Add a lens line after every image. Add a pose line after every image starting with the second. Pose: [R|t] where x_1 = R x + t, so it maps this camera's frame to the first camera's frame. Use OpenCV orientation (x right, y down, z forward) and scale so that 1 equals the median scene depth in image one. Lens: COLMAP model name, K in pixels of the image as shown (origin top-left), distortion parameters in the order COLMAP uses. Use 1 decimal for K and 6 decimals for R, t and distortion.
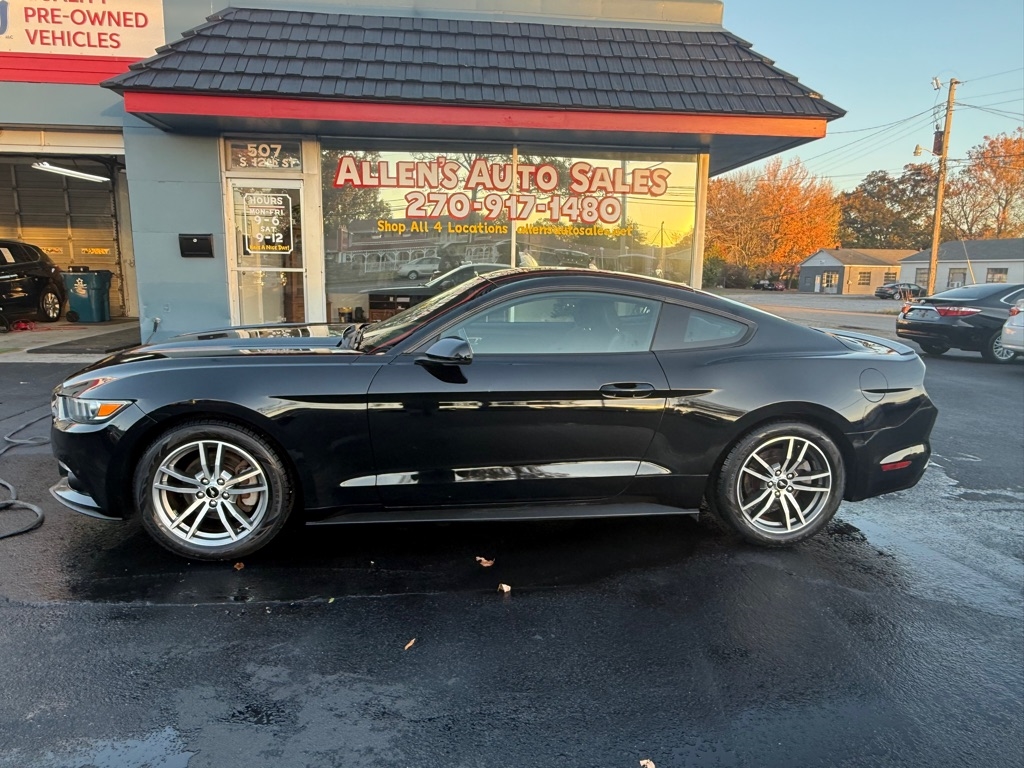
lens RADIAL K [[667.9, 0, 507.0], [0, 667.9, 384.4], [0, 0, 1]] dist [-0.000448, -0.001238]
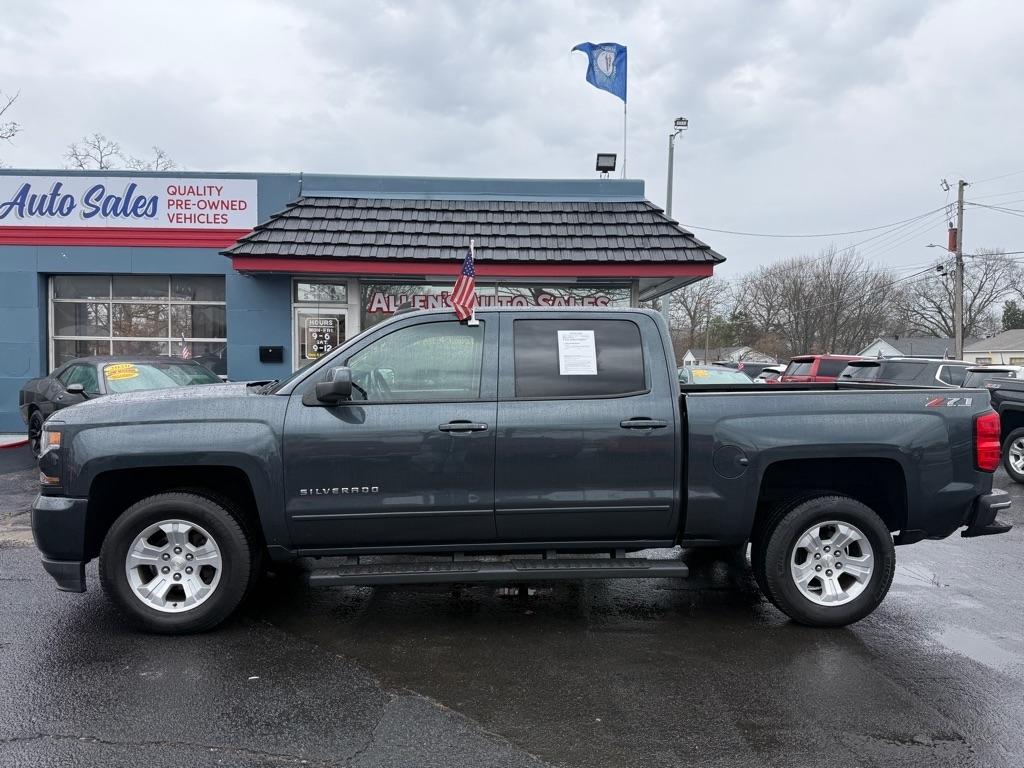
lens RADIAL K [[748.6, 0, 511.6], [0, 748.6, 386.6], [0, 0, 1]] dist [0.130351, -0.209268]
pose [[0.997170, -0.003261, -0.075113, 0.171342], [-0.006819, 0.991018, -0.133551, 0.075008], [0.074874, 0.133685, 0.988191, -0.564018]]
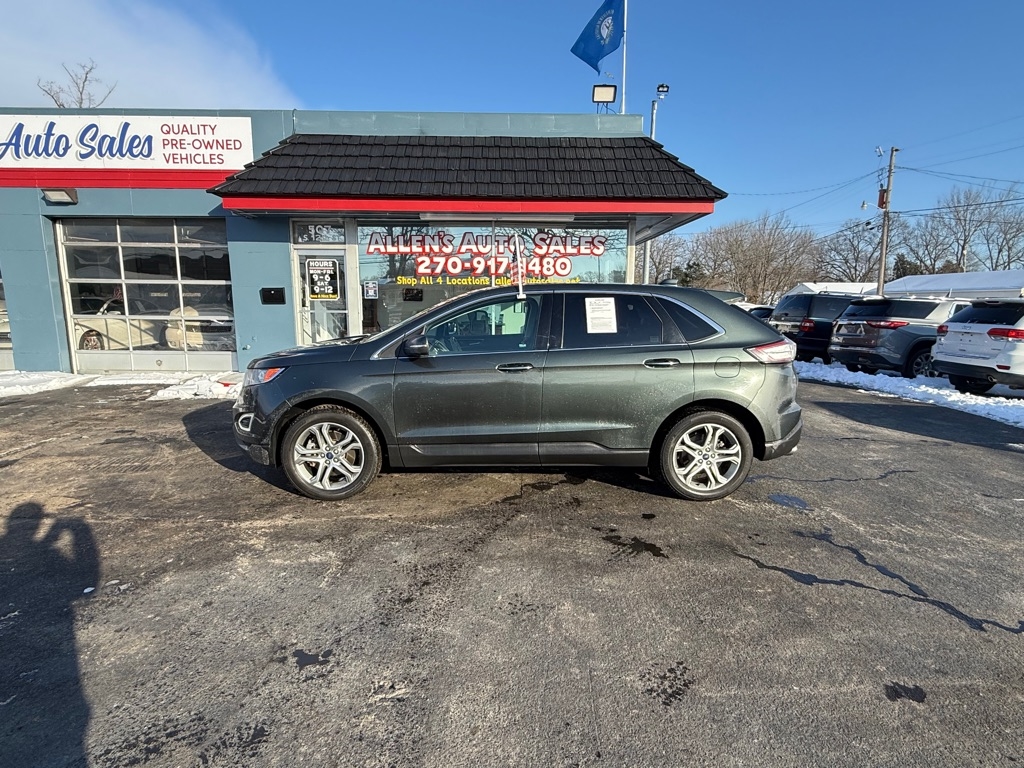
lens RADIAL K [[534.1, 0, 516.2], [0, 534.1, 384.2], [0, 0, 1]] dist [-0.001135, 0.000443]
pose [[0.996541, 0.003409, -0.083035, 0.163230], [-0.004631, 0.999884, -0.014521, -0.000504], [0.082976, 0.014855, 0.996441, -0.116627]]
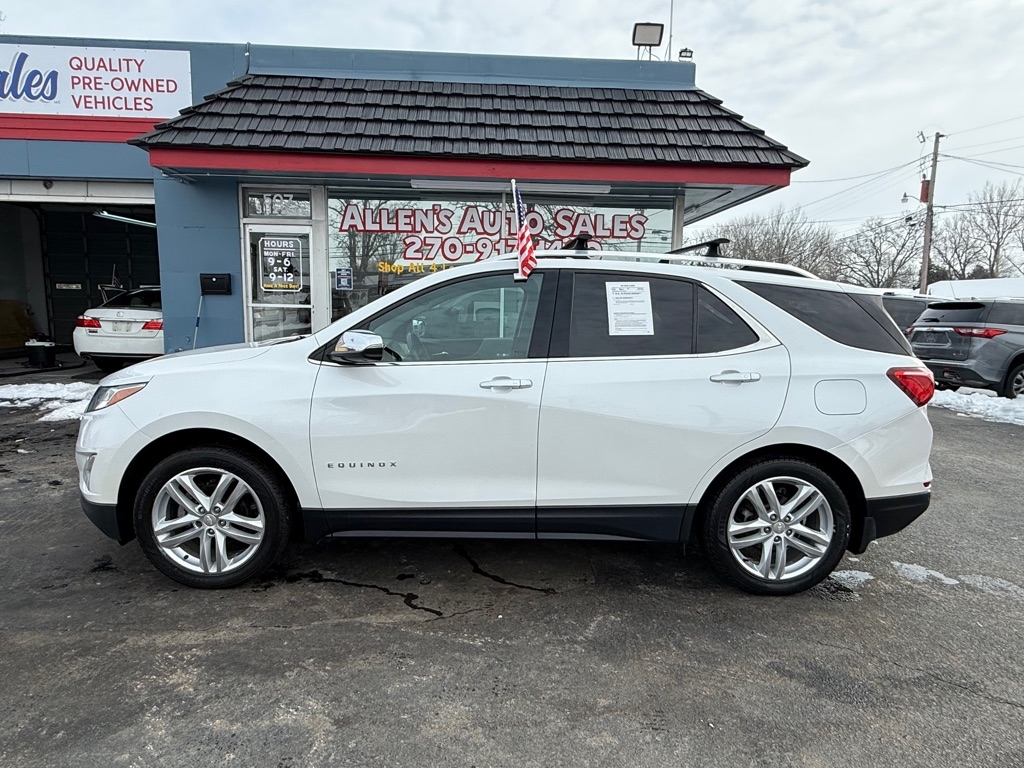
lens RADIAL K [[601.4, 0, 510.0], [0, 601.4, 382.9], [0, 0, 1]] dist [0.000062, -0.000638]
pose [[0.998788, 0.010780, -0.048026, 0.076798], [-0.012750, 0.999082, -0.040898, -0.008789], [0.047541, 0.041461, 0.998008, 0.030831]]
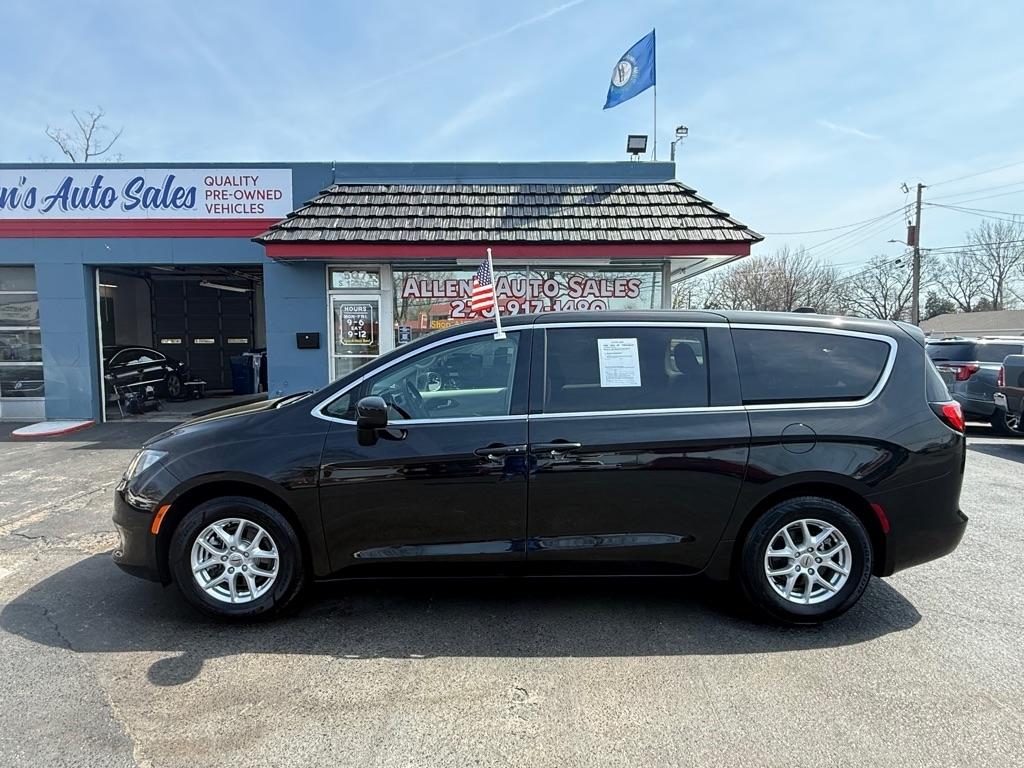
lens RADIAL K [[576.8, 0, 508.4], [0, 576.8, 384.5], [0, 0, 1]] dist [-0.000369, -0.000401]
pose [[0.995041, -0.010132, -0.098948, 0.094265], [0.000312, 0.995111, -0.098757, 0.011221], [0.099465, 0.098237, 0.990180, -0.194848]]
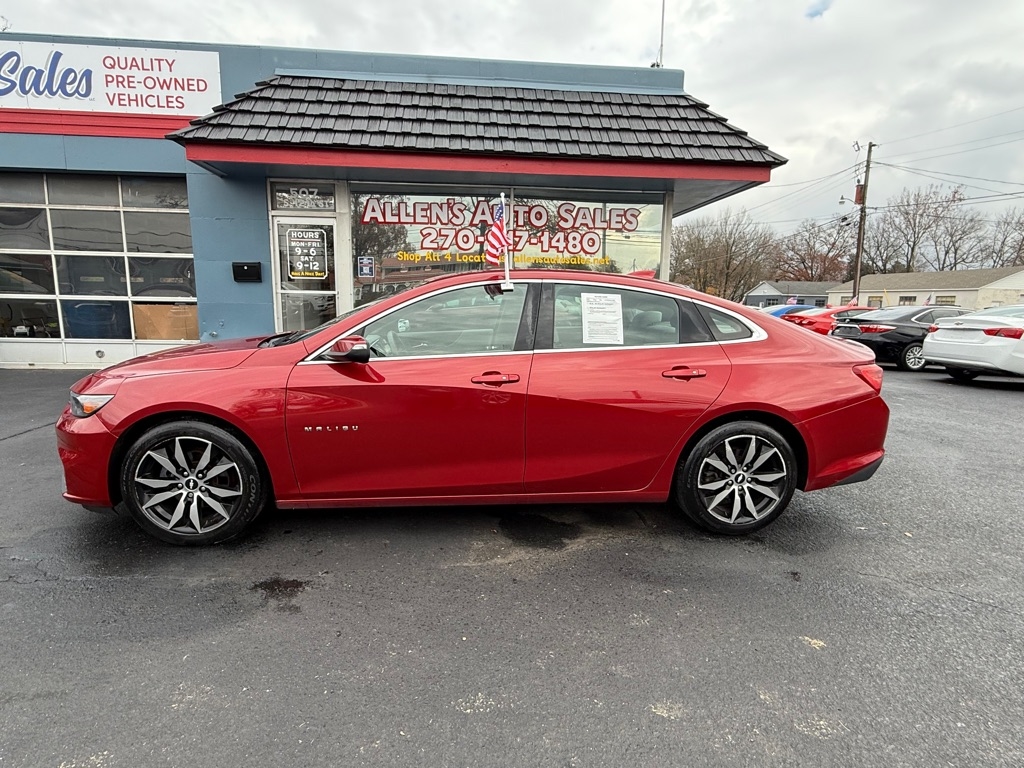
lens RADIAL K [[536.2, 0, 507.3], [0, 536.2, 383.8], [0, 0, 1]] dist [0.000994, -0.001062]
pose [[0.999982, 0.000695, -0.005937, 0.010271], [-0.000779, 0.999899, -0.014162, 0.007221], [0.005927, 0.014166, 0.999882, 0.039890]]
